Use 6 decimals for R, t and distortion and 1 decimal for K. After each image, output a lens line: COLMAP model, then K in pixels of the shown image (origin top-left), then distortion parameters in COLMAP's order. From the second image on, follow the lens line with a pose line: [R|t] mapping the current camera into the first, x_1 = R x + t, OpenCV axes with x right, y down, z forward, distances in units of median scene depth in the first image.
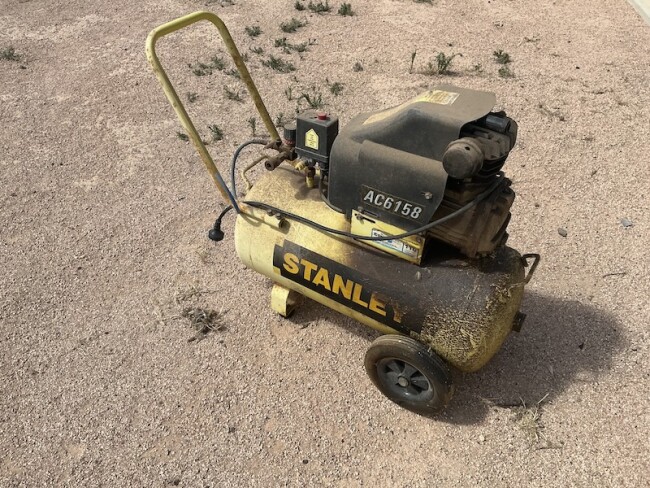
lens RADIAL K [[546.7, 0, 323.7], [0, 546.7, 248.8], [0, 0, 1]] dist [0.045749, -0.082551]
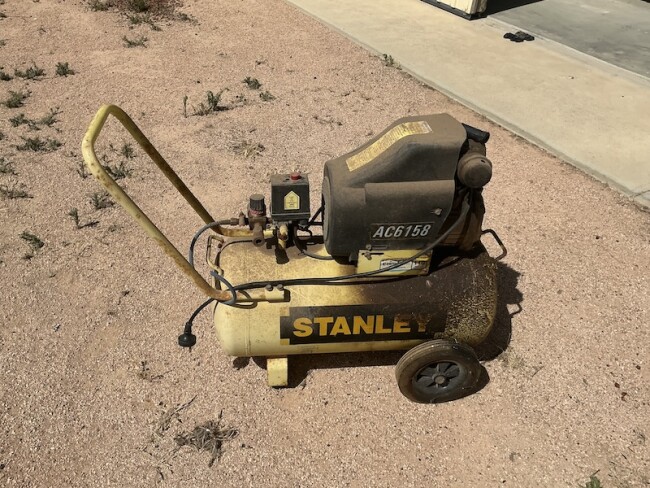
lens RADIAL K [[546.7, 0, 337.3], [0, 546.7, 241.8], [0, 0, 1]] dist [0.045749, -0.082551]
pose [[0.779031, -0.356796, 0.515565, -0.462972], [0.381078, 0.922425, 0.062544, -0.152707], [-0.497885, 0.147747, 0.854565, 0.118241]]
